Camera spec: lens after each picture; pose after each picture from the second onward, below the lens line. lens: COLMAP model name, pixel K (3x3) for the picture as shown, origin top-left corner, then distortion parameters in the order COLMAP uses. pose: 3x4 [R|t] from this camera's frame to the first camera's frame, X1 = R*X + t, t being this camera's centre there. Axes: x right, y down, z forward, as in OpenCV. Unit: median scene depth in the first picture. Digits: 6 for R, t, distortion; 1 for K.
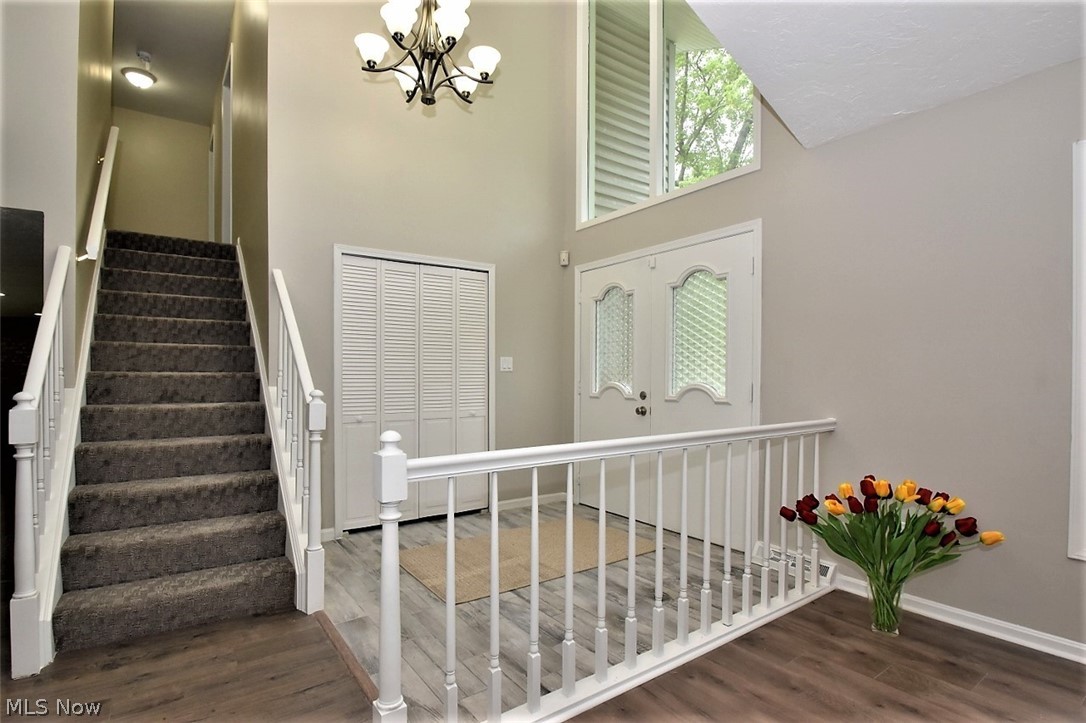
lens RADIAL K [[528.3, 0, 538.5], [0, 528.3, 376.8], [0, 0, 1]] dist [0.000815, -0.015534]
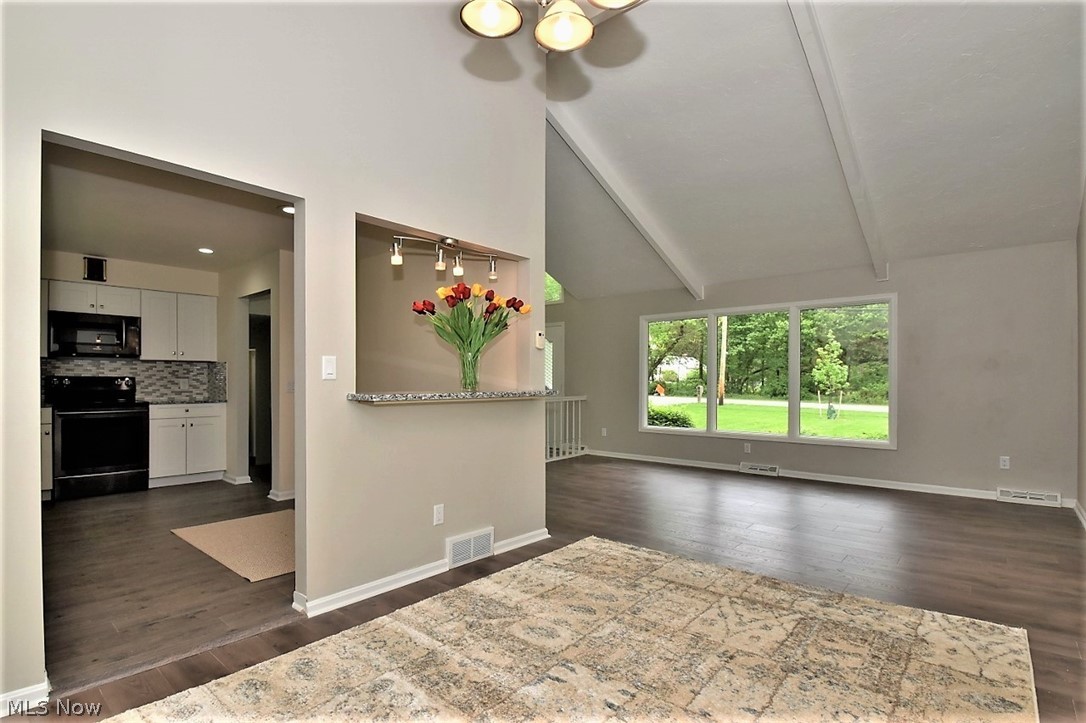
lens RADIAL K [[528.3, 0, 538.5], [0, 528.3, 376.8], [0, 0, 1]] dist [0.000815, -0.015534]
pose [[0.971077, -0.000520, 0.238765, -0.348788], [0.002323, 0.999971, -0.007272, -0.004353], [-0.238754, 0.007616, 0.971050, -1.586262]]
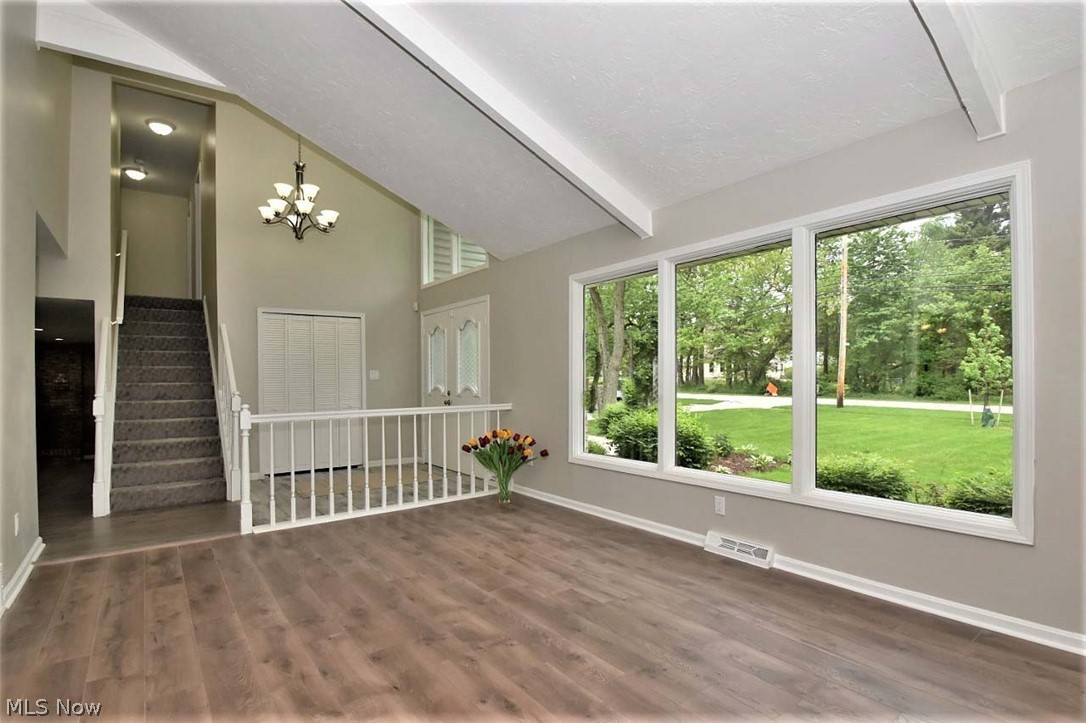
lens RADIAL K [[528.3, 0, 538.5], [0, 528.3, 376.8], [0, 0, 1]] dist [0.000815, -0.015534]
pose [[0.999771, -0.011301, 0.018148, 0.568817], [0.011442, 0.999905, -0.007708, -0.001070], [-0.018059, 0.007914, 0.999806, -0.843427]]
